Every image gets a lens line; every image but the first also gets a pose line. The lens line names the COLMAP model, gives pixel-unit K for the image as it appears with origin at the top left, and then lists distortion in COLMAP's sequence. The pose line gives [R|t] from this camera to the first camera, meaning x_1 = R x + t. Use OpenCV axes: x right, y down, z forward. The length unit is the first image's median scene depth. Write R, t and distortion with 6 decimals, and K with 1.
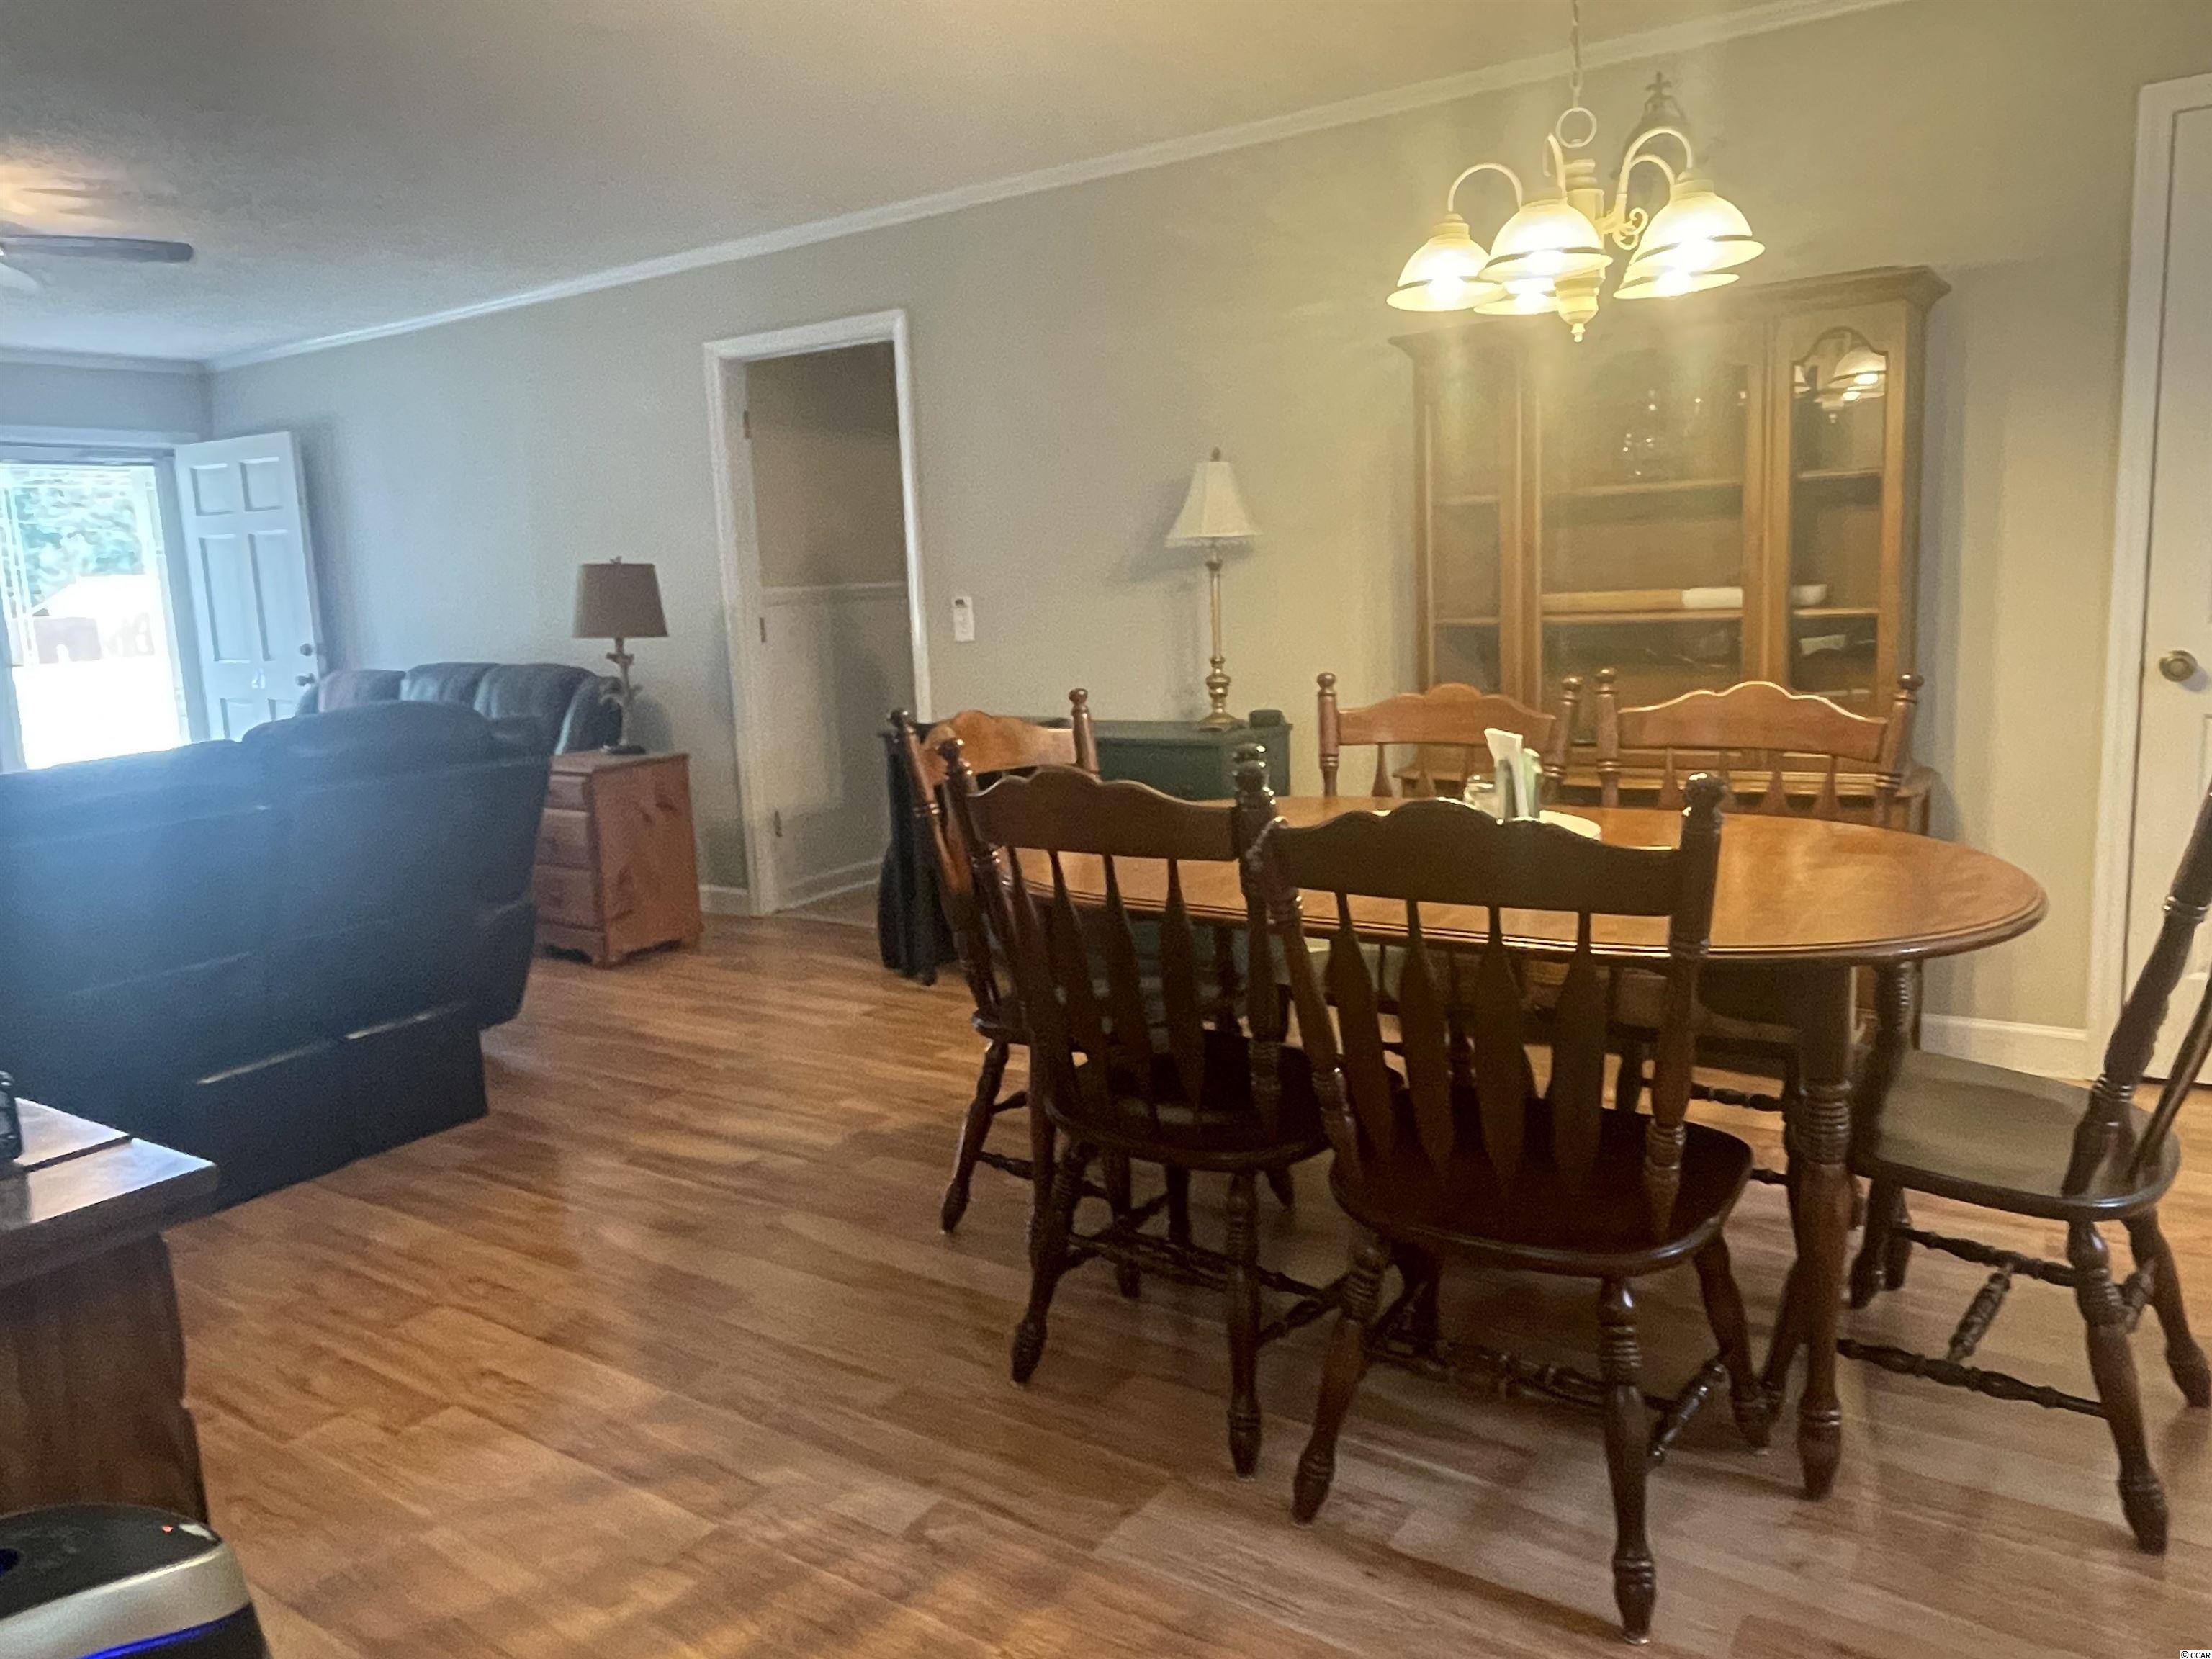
lens RADIAL K [[1570.2, 0, 1092.4], [0, 1570.2, 821.1], [0, 0, 1]] dist [-0.008090, 0.006474]
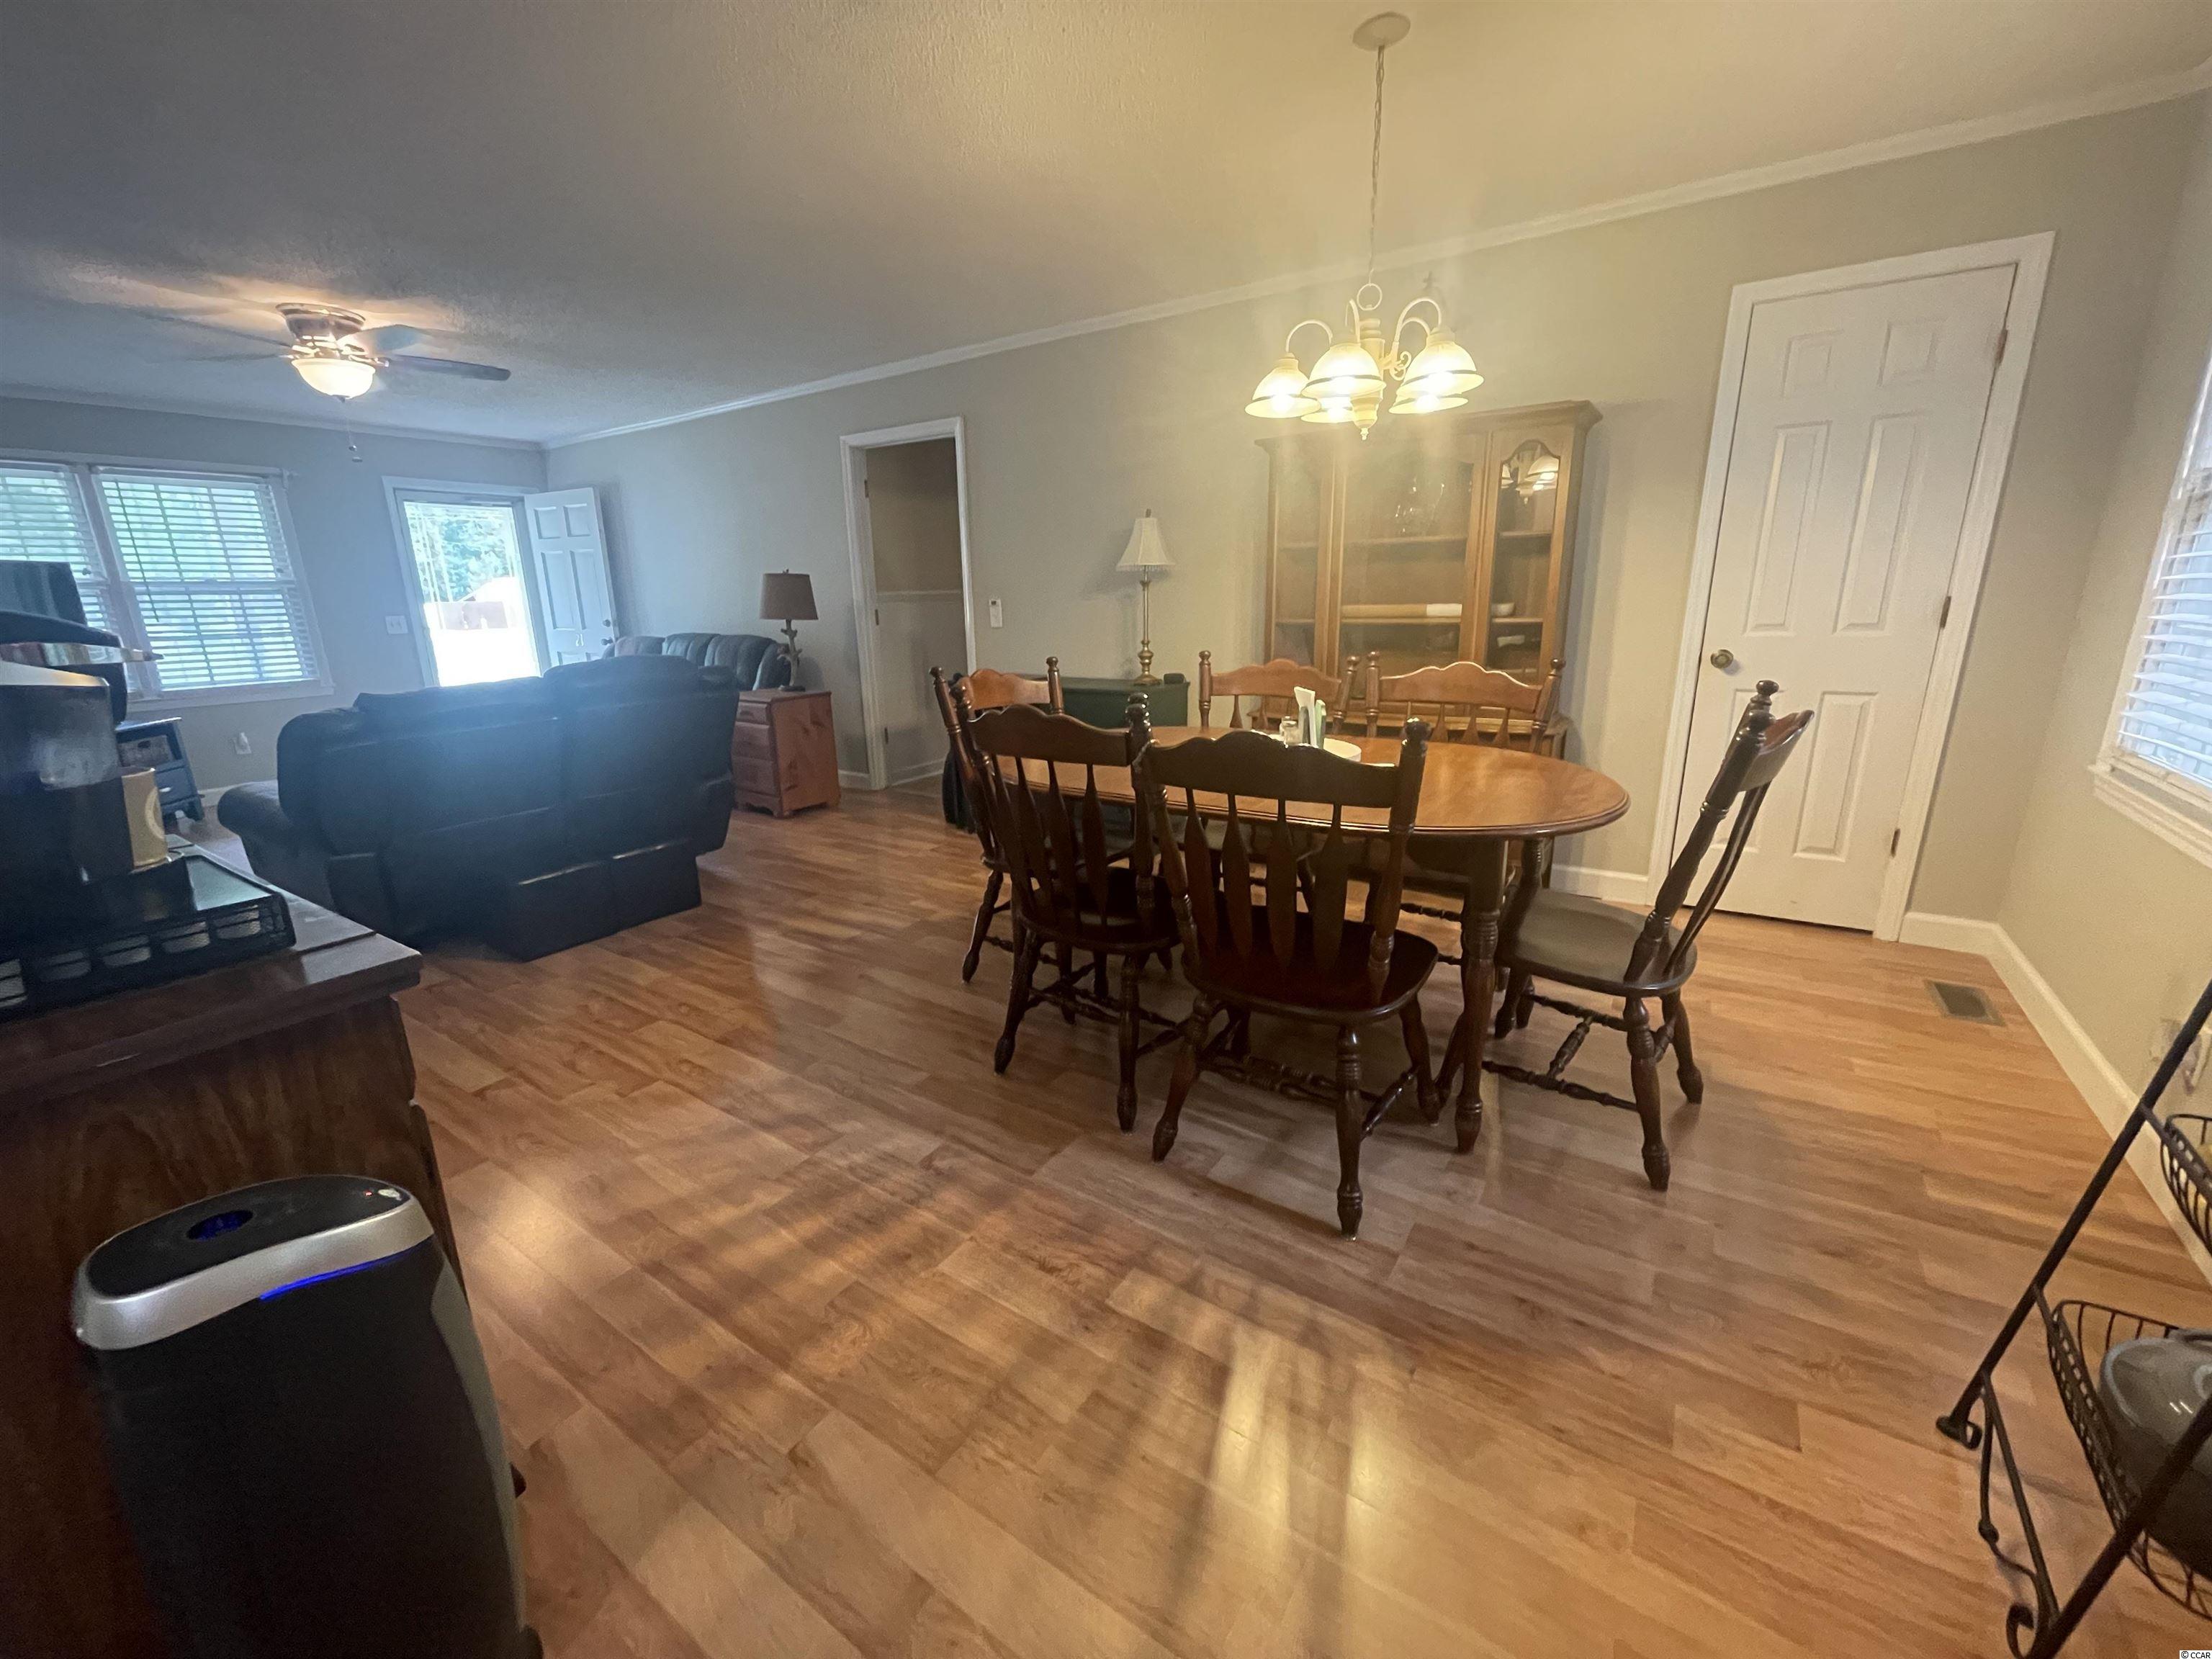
lens RADIAL K [[898.2, 0, 1099.6], [0, 898.2, 828.2], [0, 0, 1]] dist [-0.001244, -0.000173]
pose [[0.999705, 0.021844, 0.010663, 0.043203], [-0.022814, 0.994582, 0.101419, -0.003169], [-0.008390, -0.101632, 0.994787, 0.064286]]
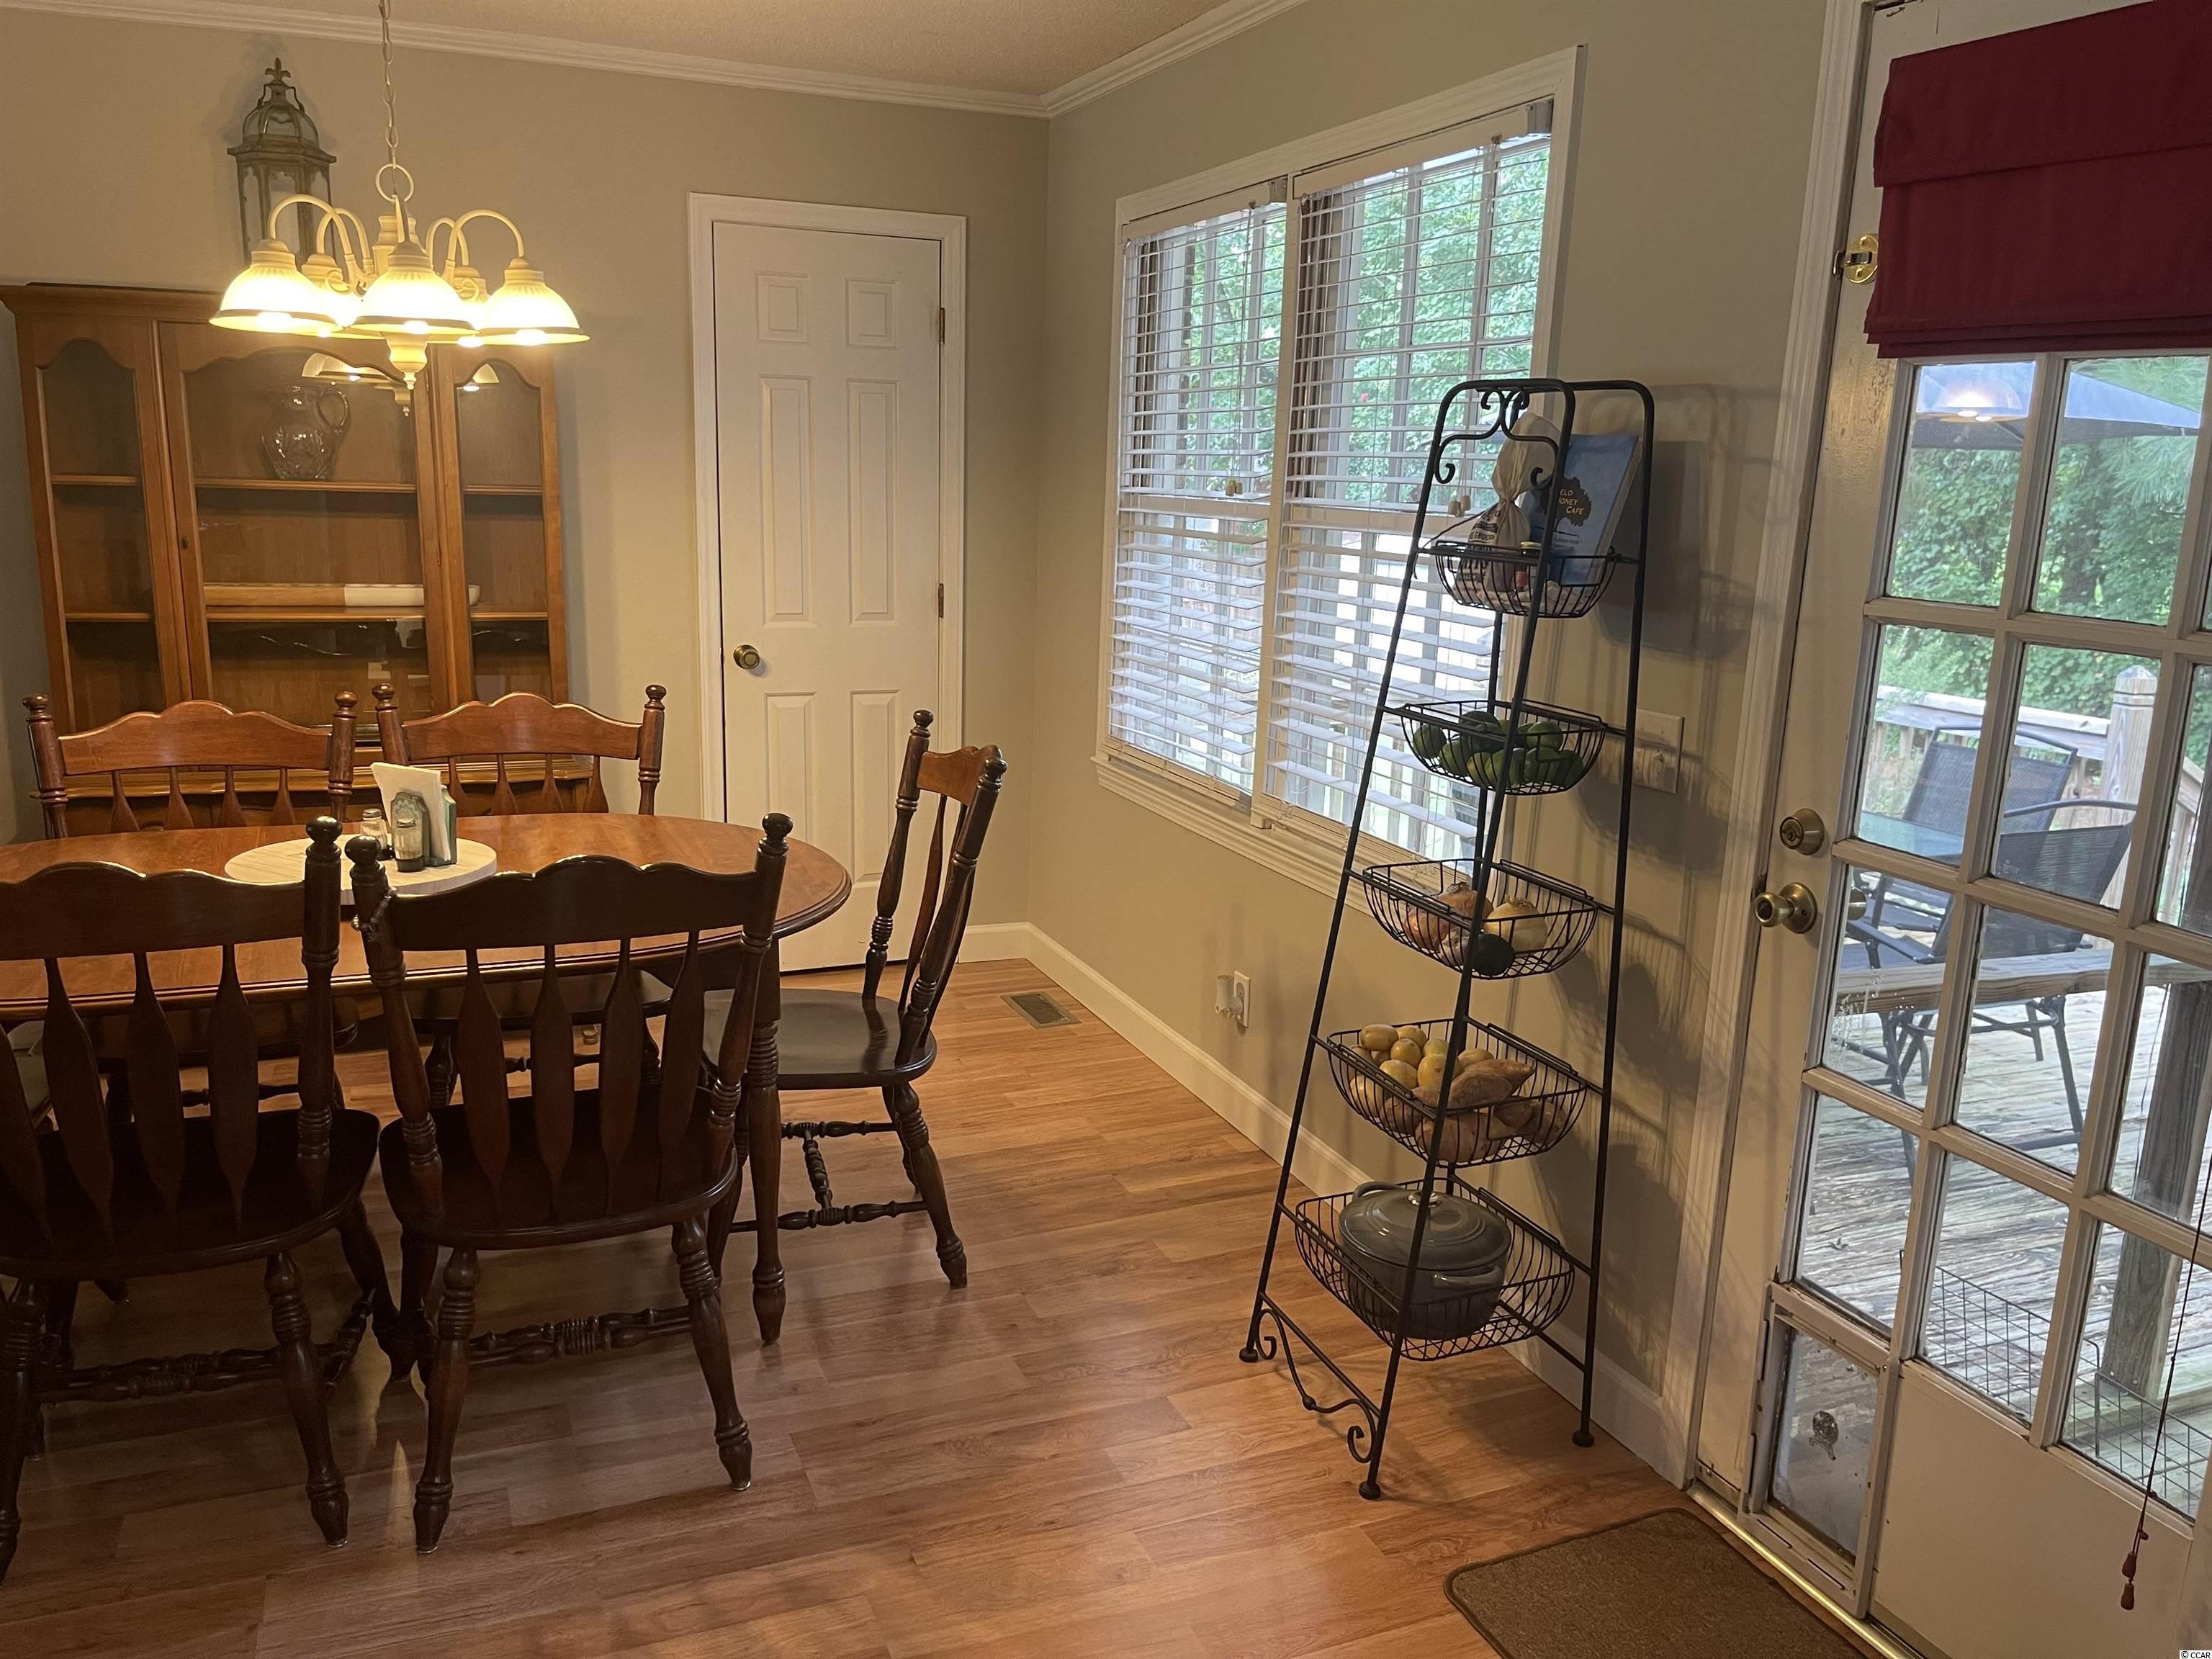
lens RADIAL K [[1672.2, 0, 1107.9], [0, 1672.2, 810.1], [0, 0, 1]] dist [0.061179, -0.065840]
pose [[0.543824, -0.107533, 0.832282, -0.412094], [0.074583, 0.994025, 0.079697, -0.080629], [-0.835879, 0.018733, 0.548594, -0.010103]]
